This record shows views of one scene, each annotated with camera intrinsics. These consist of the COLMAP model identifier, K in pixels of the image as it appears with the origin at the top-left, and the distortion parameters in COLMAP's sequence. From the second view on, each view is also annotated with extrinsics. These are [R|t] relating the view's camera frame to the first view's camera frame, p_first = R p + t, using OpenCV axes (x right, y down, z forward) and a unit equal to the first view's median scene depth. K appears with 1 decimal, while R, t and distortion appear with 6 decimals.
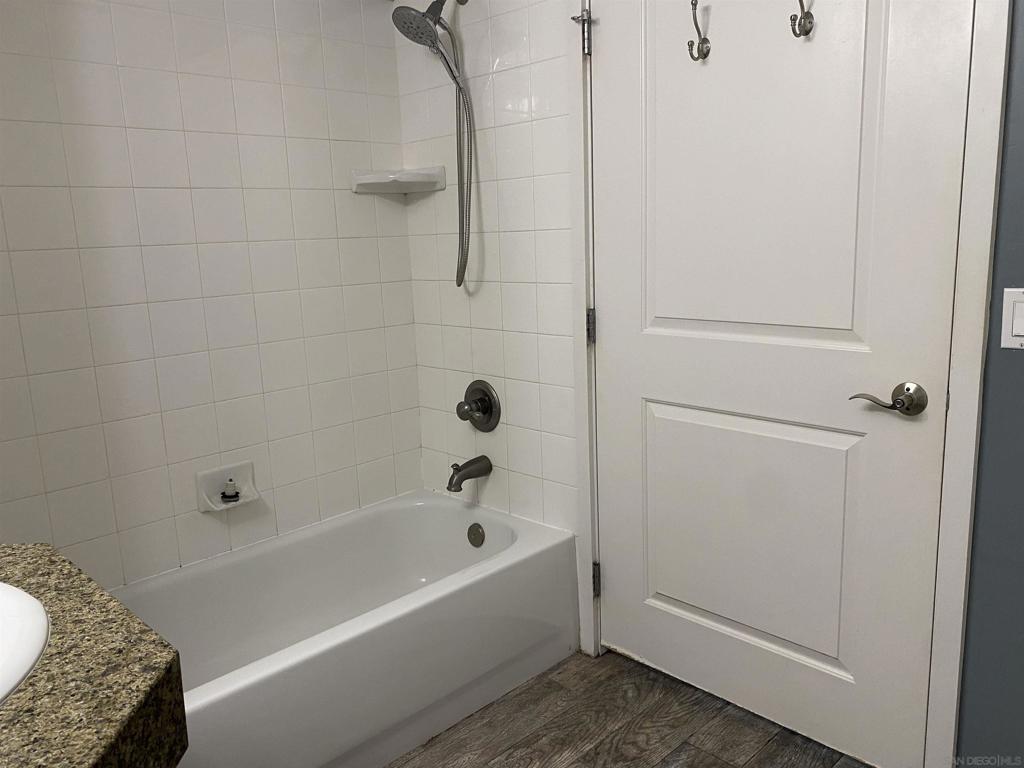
lens RADIAL K [[791.4, 0, 512.0], [0, 791.4, 384.0], [0, 0, 1]] dist [-0.006747, -0.008286]
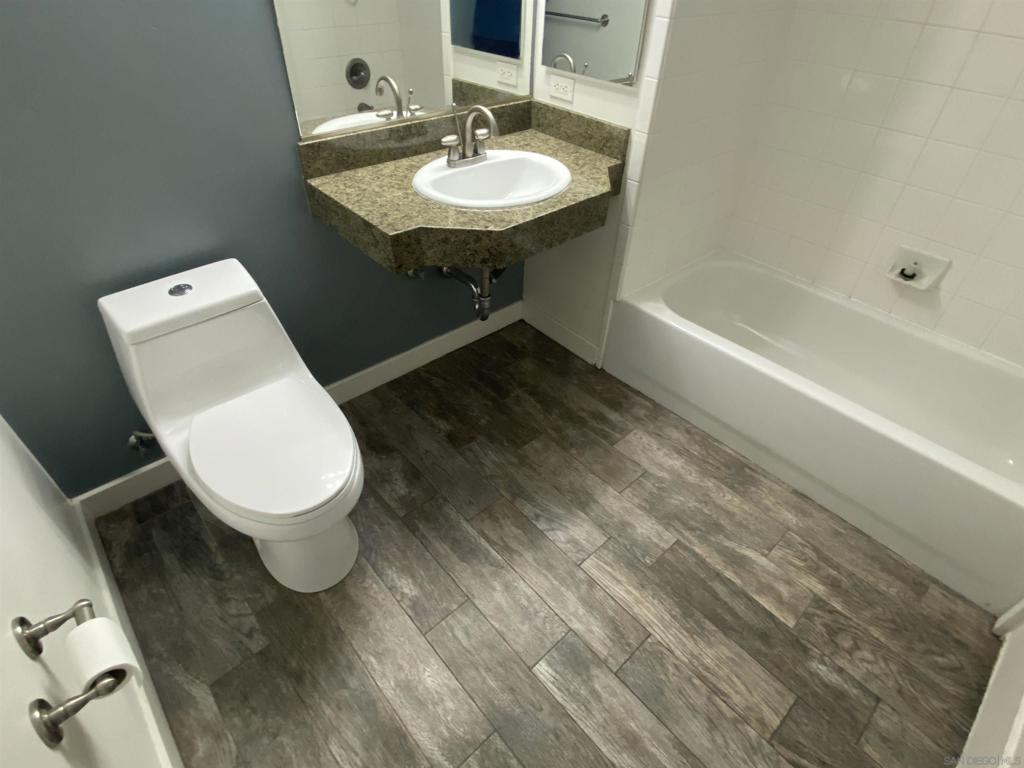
lens RADIAL K [[533.7, 0, 512.0], [0, 533.7, 384.0], [0, 0, 1]] dist [0.073569, -0.071169]
pose [[-0.061593, 0.665512, -0.743841, 0.454177], [-0.210771, 0.719777, 0.661435, -0.178249], [0.975593, 0.197520, 0.095938, 0.364107]]
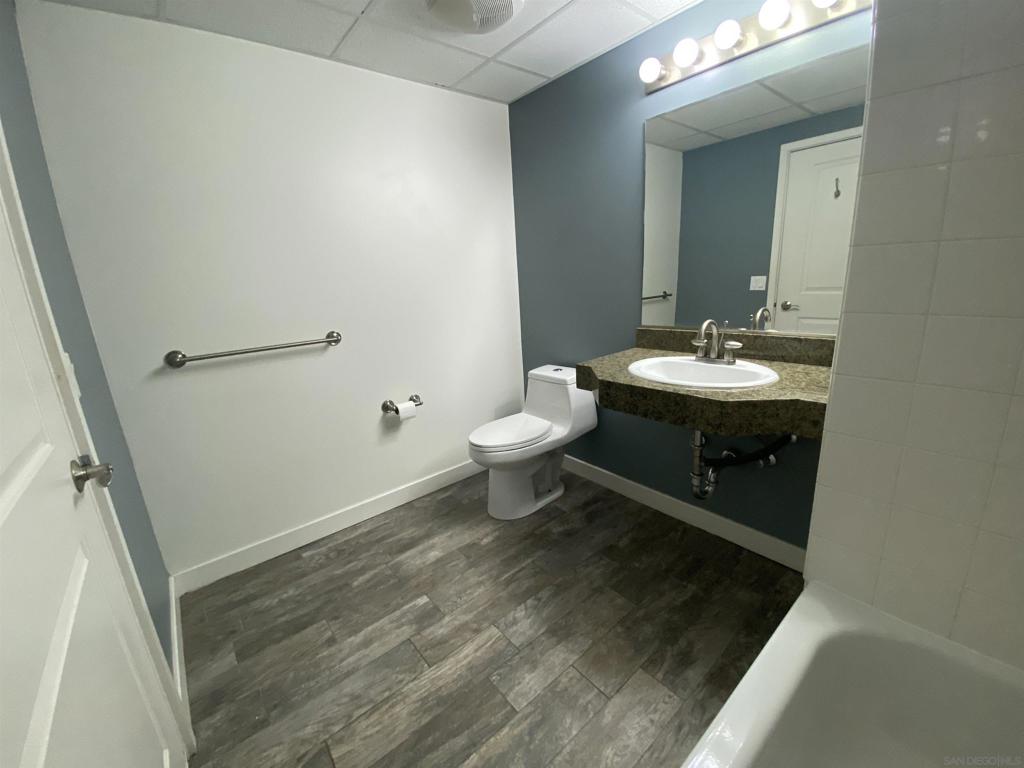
lens RADIAL K [[416.2, 0, 509.6], [0, 416.2, 384.9], [0, 0, 1]] dist [0.020751, -0.021284]
pose [[-0.990590, 0.050148, 0.127342, -0.083870], [0.099466, 0.902904, 0.418177, -0.191141], [-0.094007, 0.426908, -0.899396, 1.050153]]
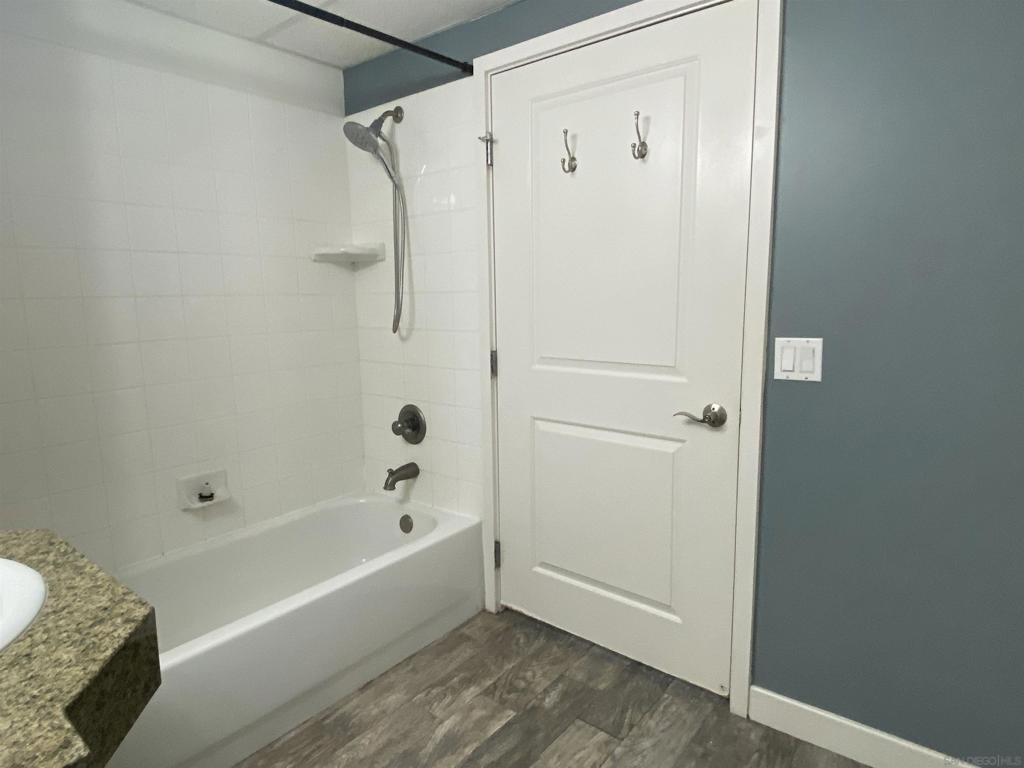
lens RADIAL K [[608.2, 0, 514.8], [0, 608.2, 377.4], [0, 0, 1]] dist [0.004893, -0.000417]
pose [[0.993069, 0.000841, 0.117531, 0.018231], [0.005262, 0.998654, -0.051604, 0.004283], [-0.117417, 0.051865, 0.991727, -0.032274]]
